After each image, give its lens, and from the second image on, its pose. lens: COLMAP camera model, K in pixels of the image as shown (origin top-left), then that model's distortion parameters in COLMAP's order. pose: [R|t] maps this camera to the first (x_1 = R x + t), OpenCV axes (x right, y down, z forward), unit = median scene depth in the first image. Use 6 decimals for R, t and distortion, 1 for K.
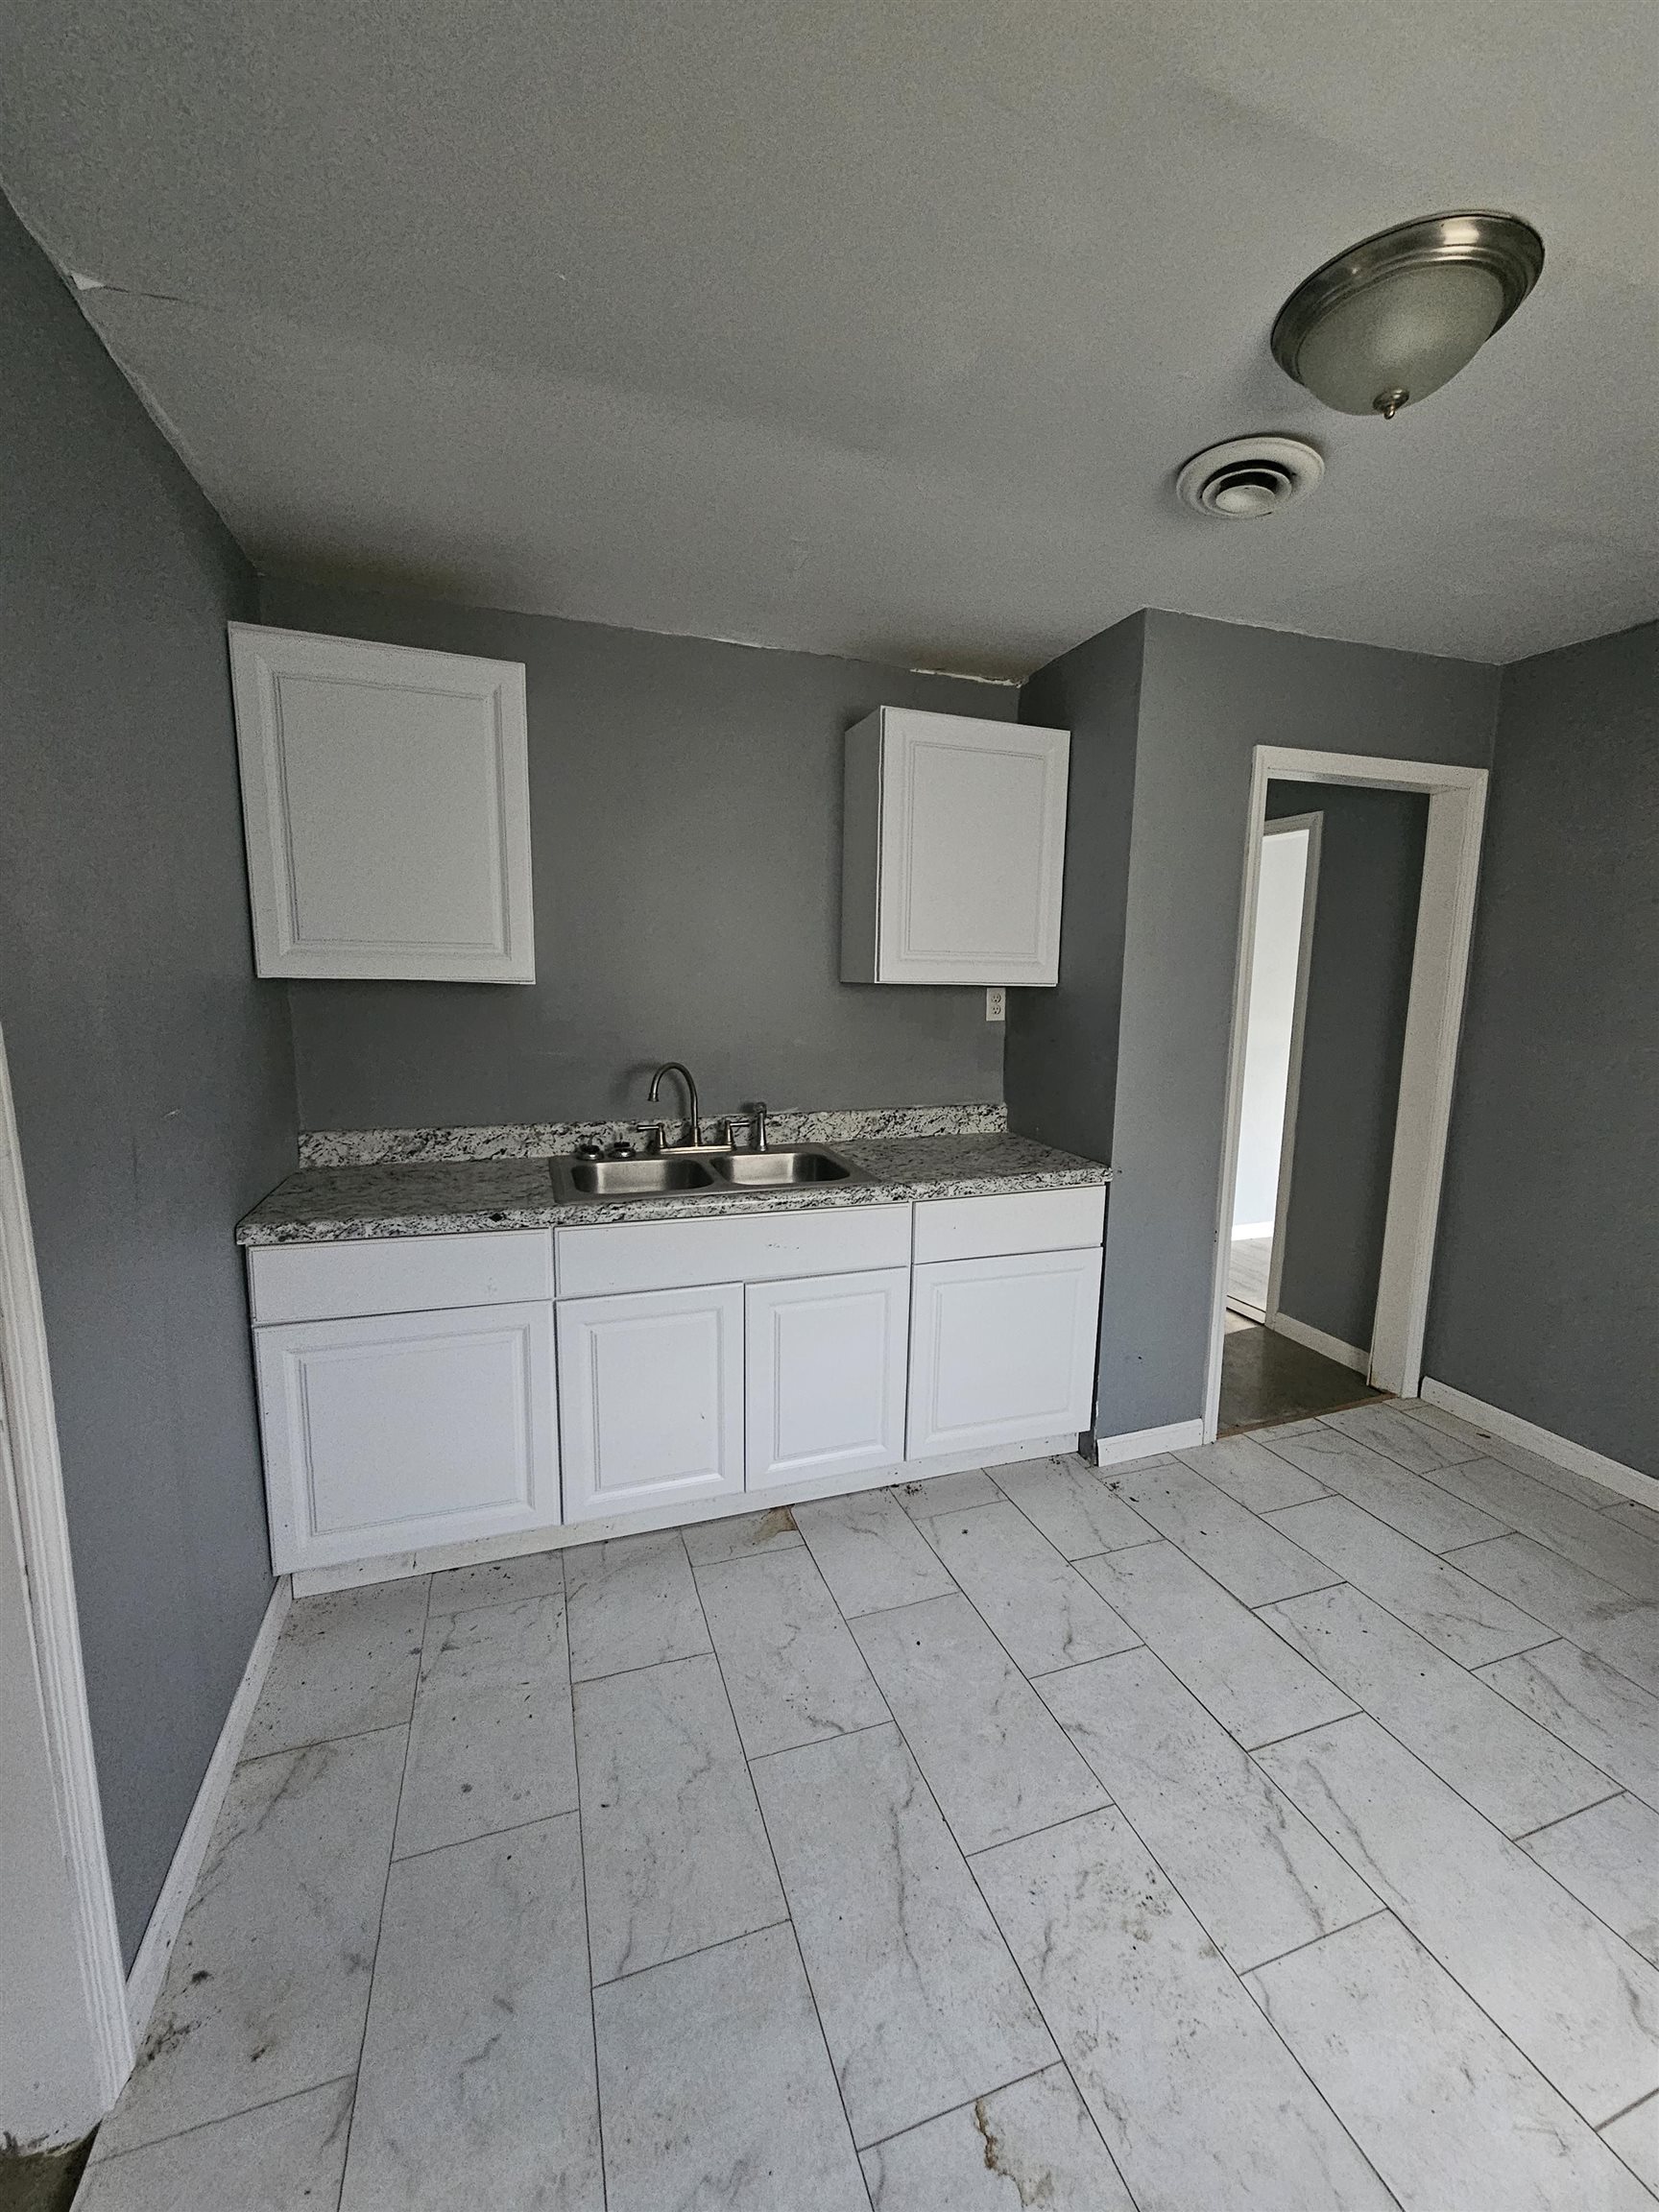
lens RADIAL K [[912.1, 0, 844.2], [0, 912.1, 1104.5], [0, 0, 1]] dist [-0.002275, 0.000684]
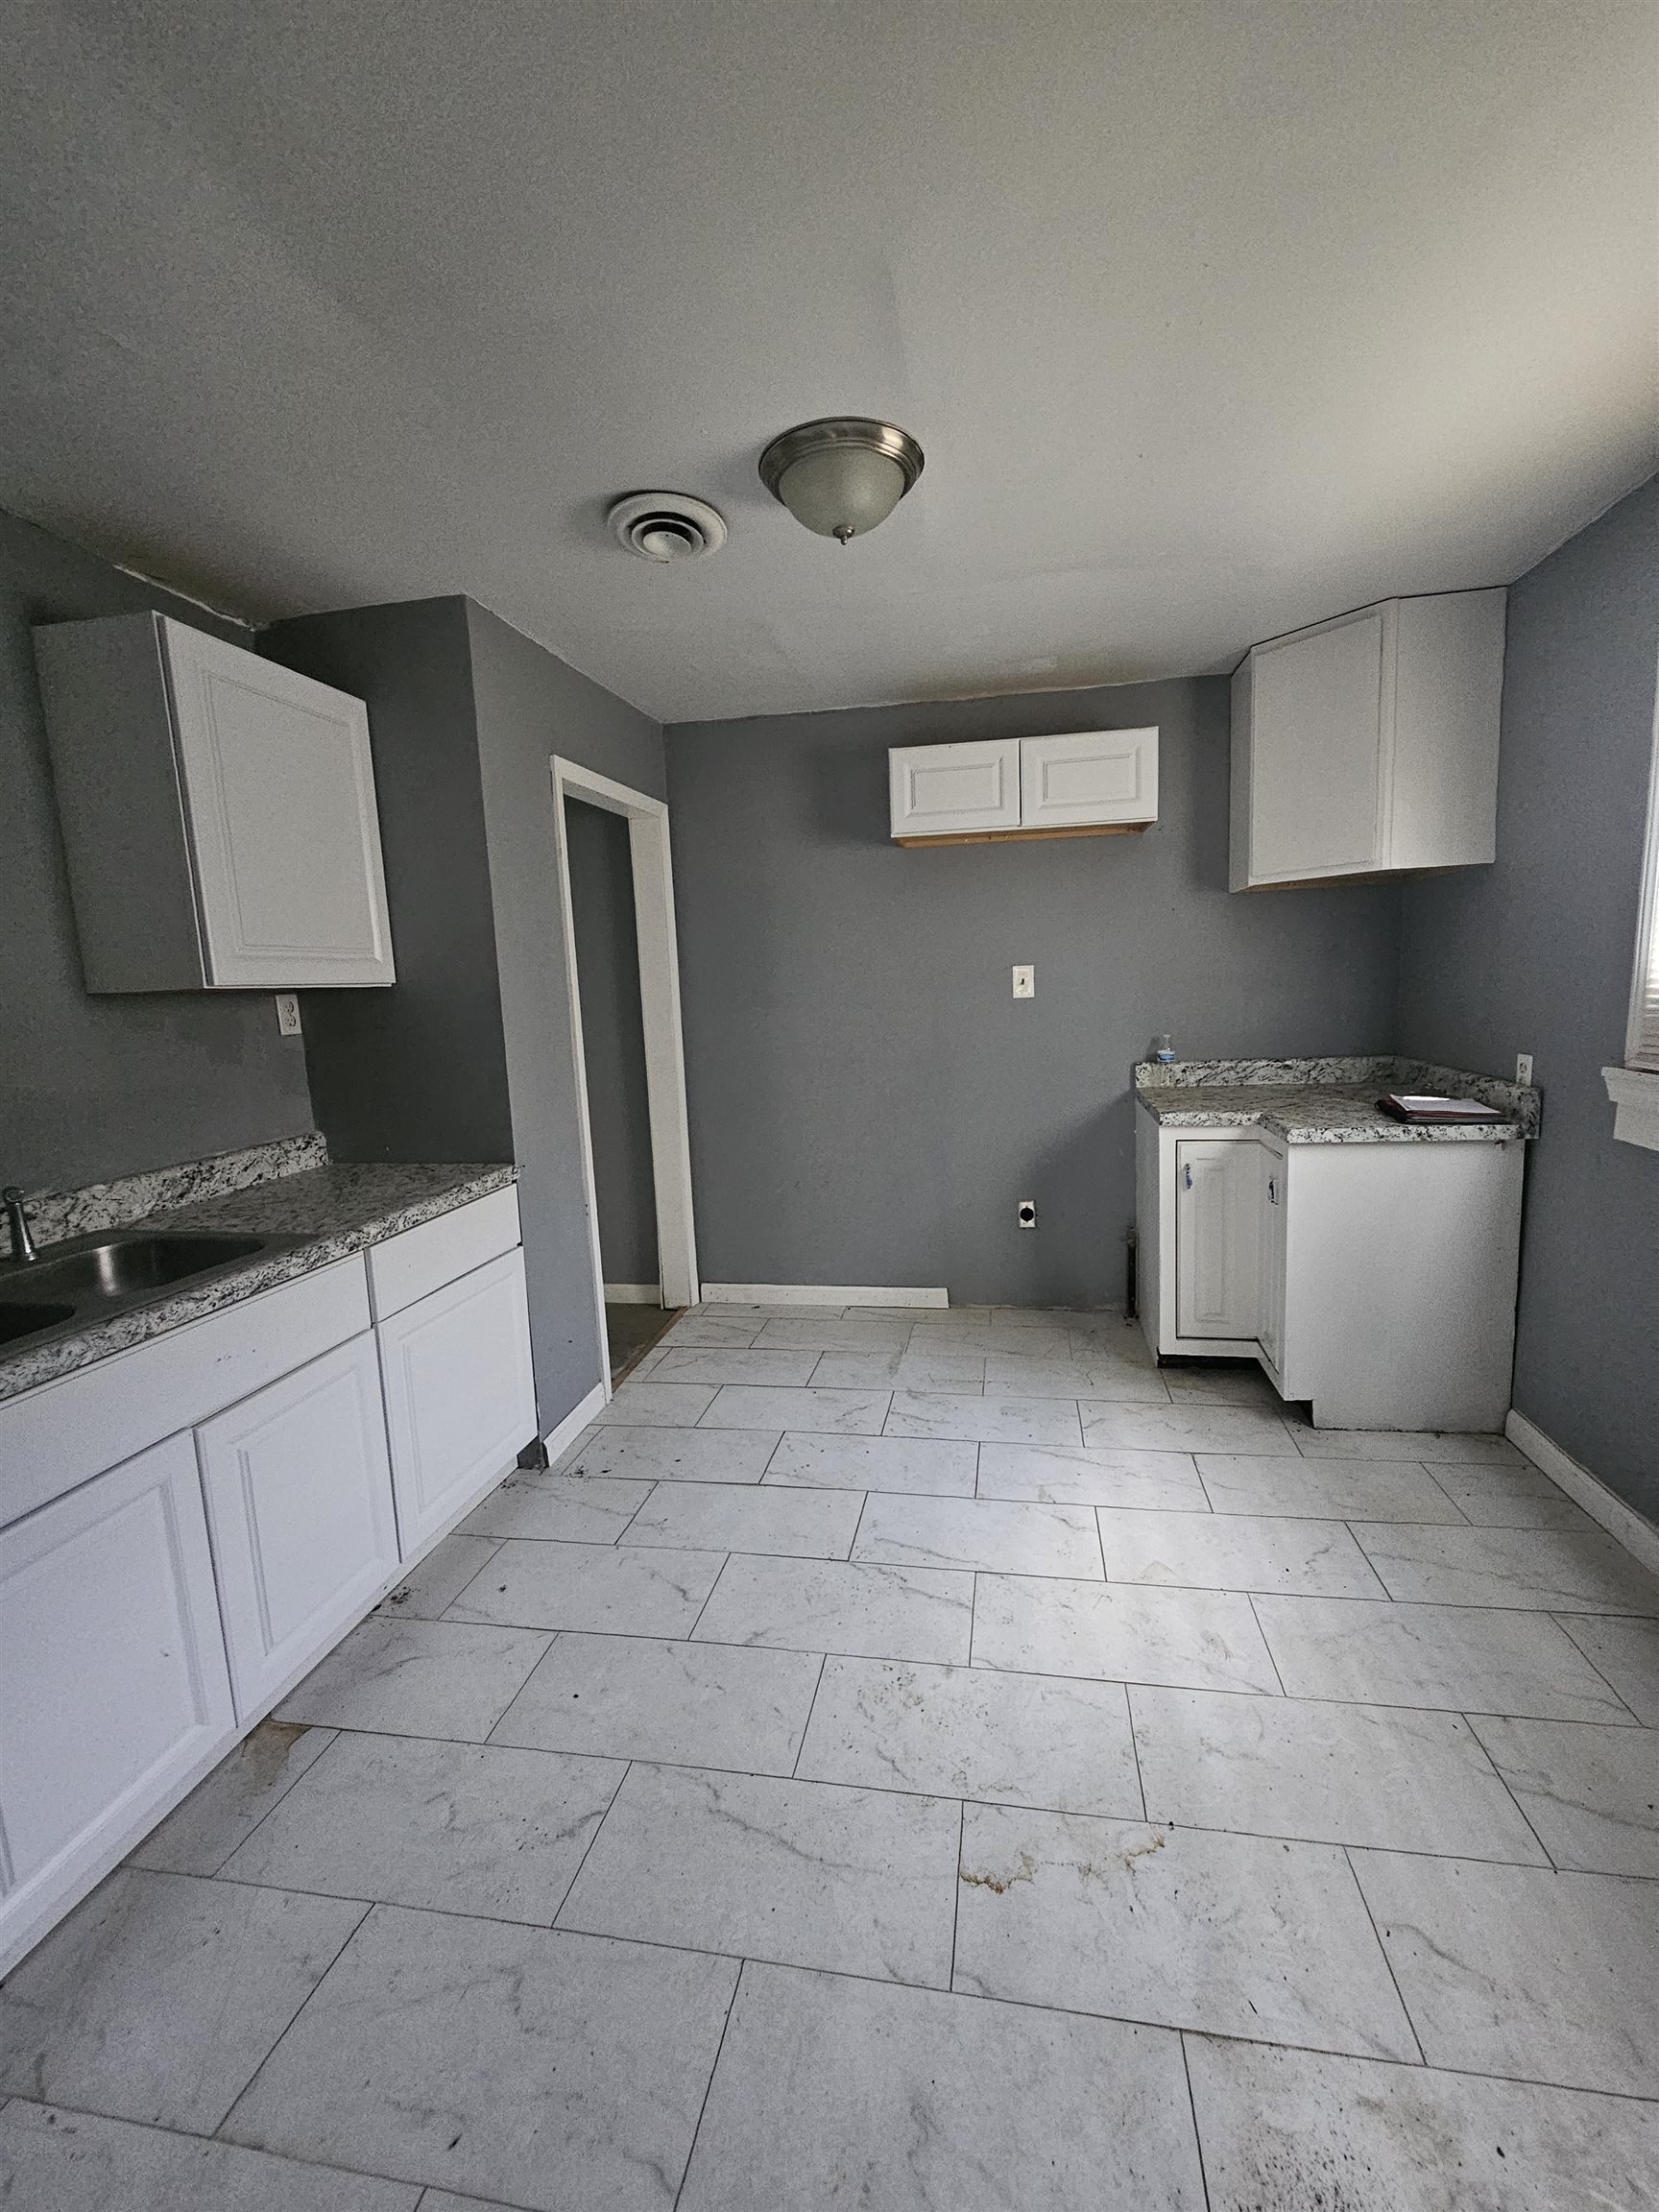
lens RADIAL K [[912.1, 0, 859.5], [0, 912.1, 1103.0], [0, 0, 1]] dist [-0.002275, 0.000684]
pose [[0.489357, -0.153369, 0.858492, -0.433399], [0.173715, 0.981829, 0.076383, -0.006894], [-0.854607, 0.111755, 0.507107, 0.217462]]
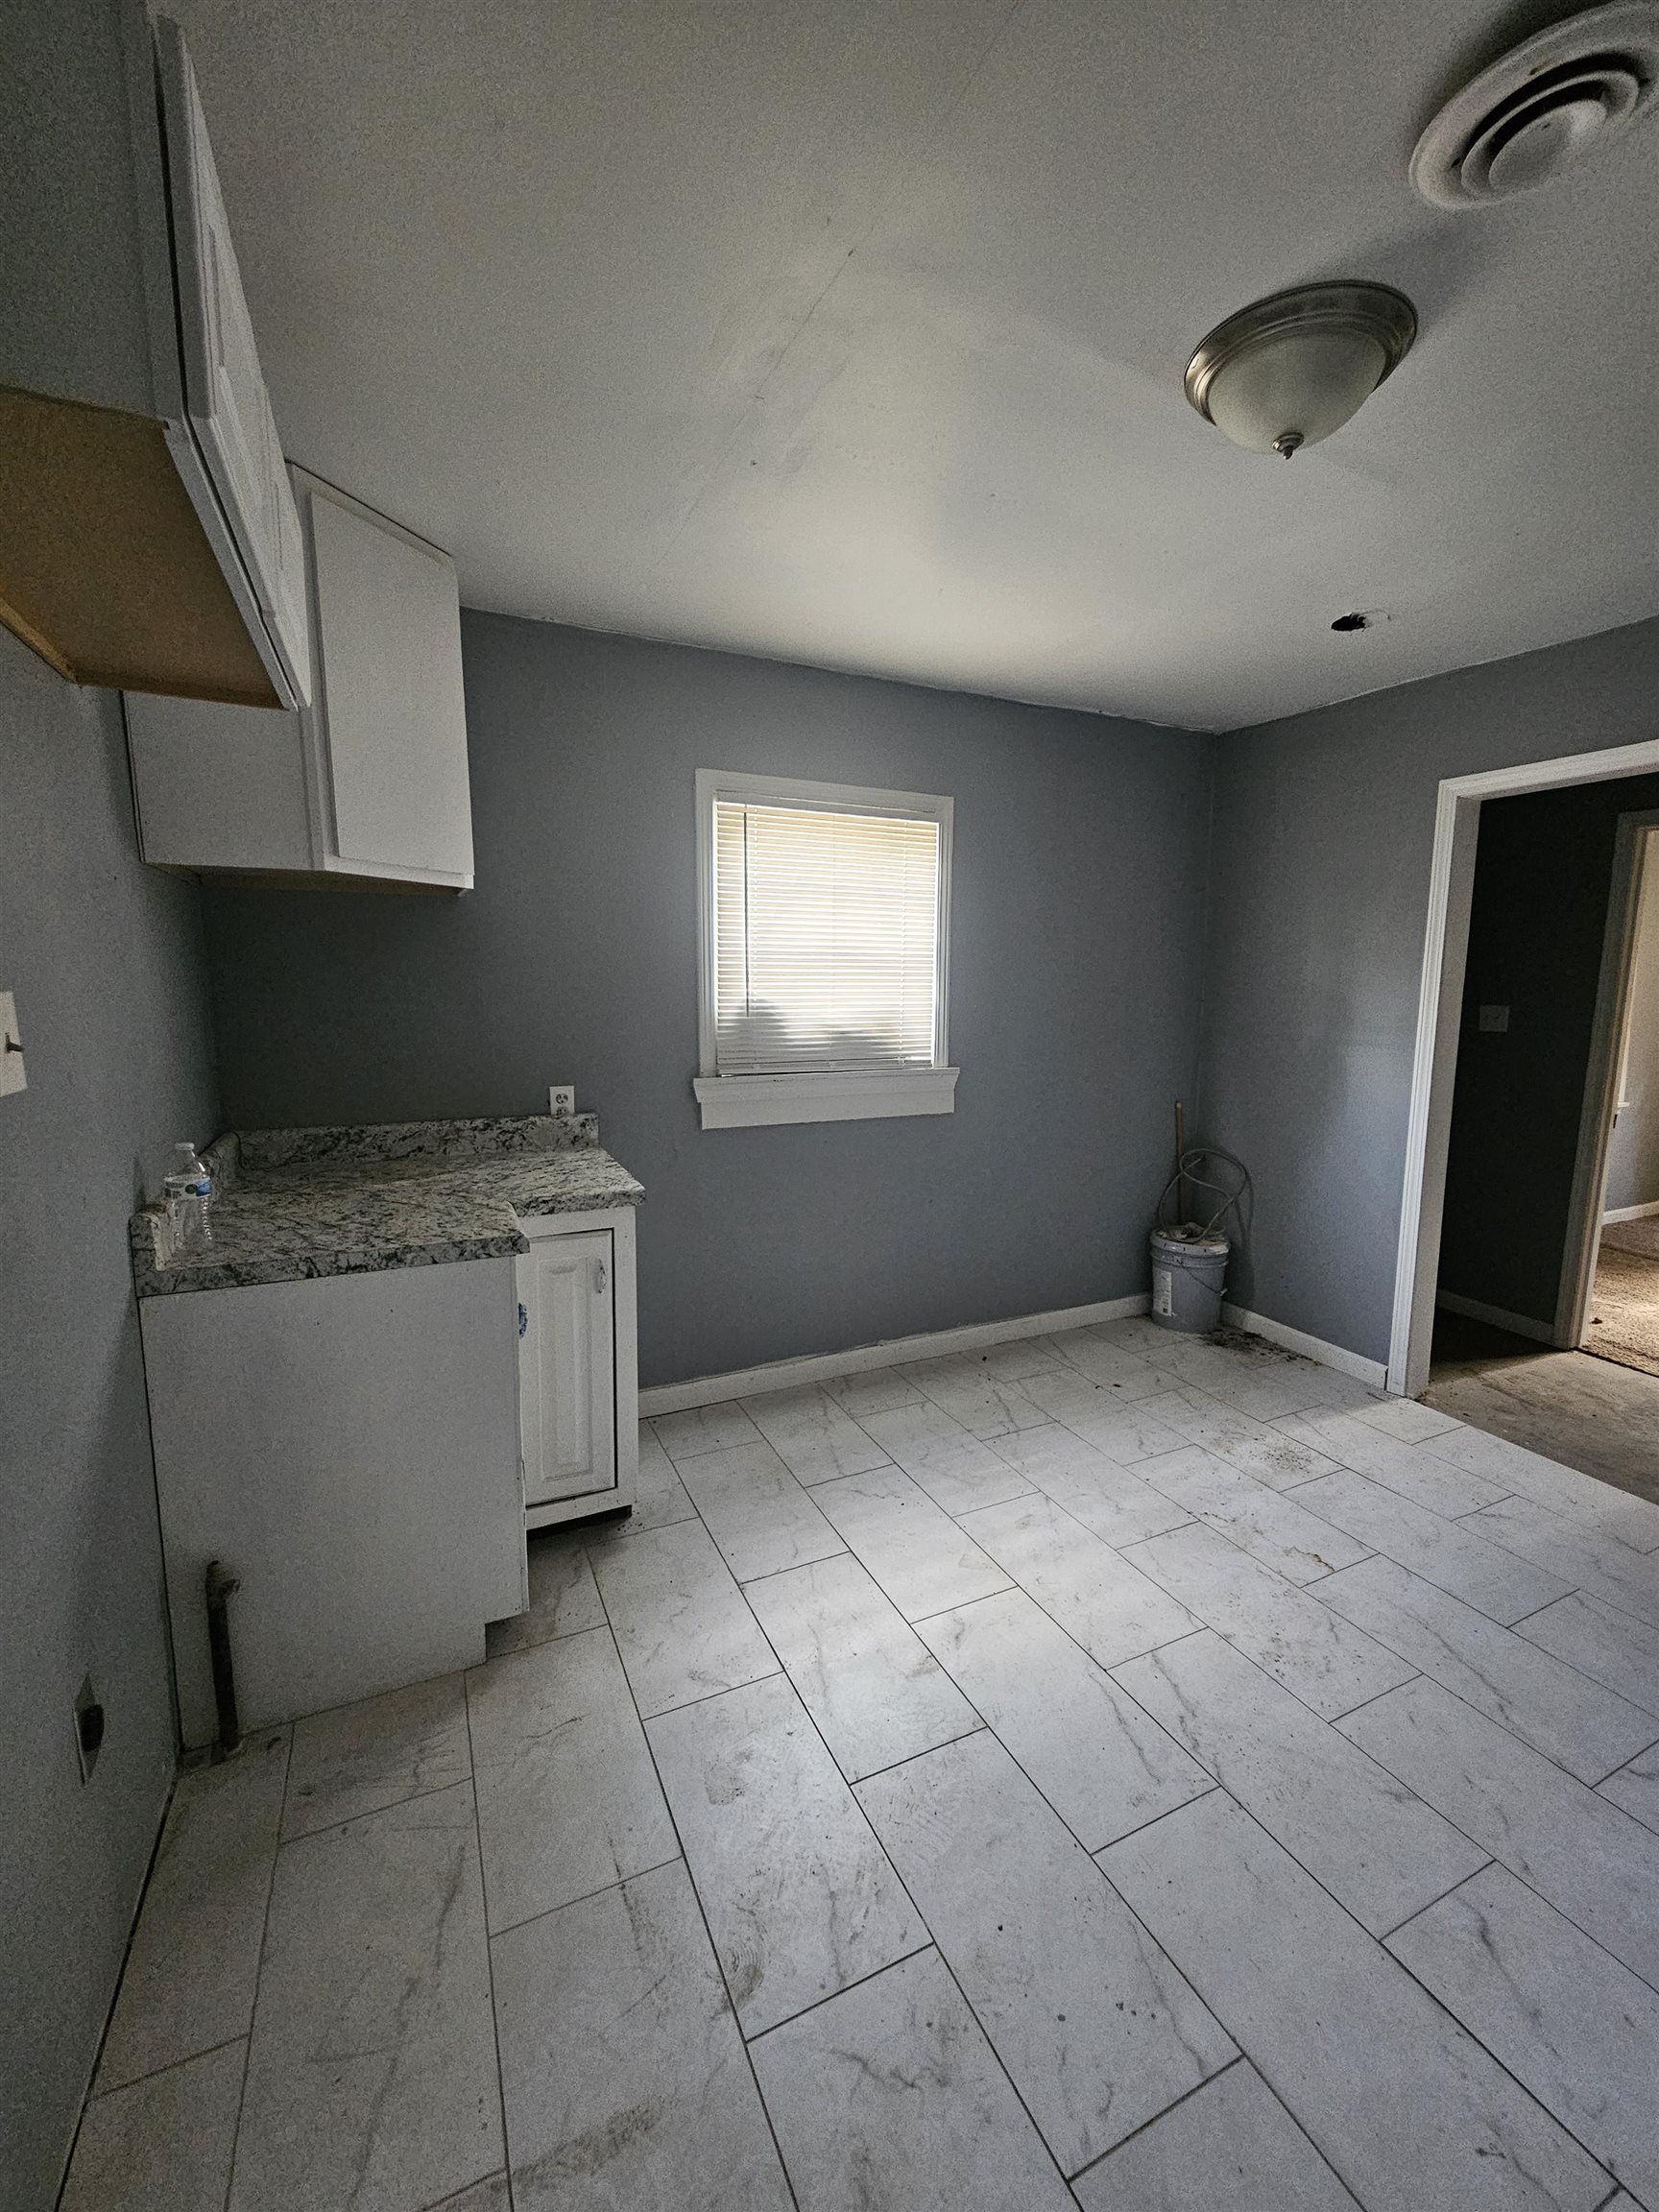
lens RADIAL K [[912.1, 0, 841.0], [0, 912.1, 1105.3], [0, 0, 1]] dist [-0.002275, 0.000684]
pose [[-0.994243, -0.004888, -0.107042, 0.749900], [-0.035028, 0.958901, 0.281571, -0.175583], [0.101266, 0.283699, -0.953551, 1.328569]]
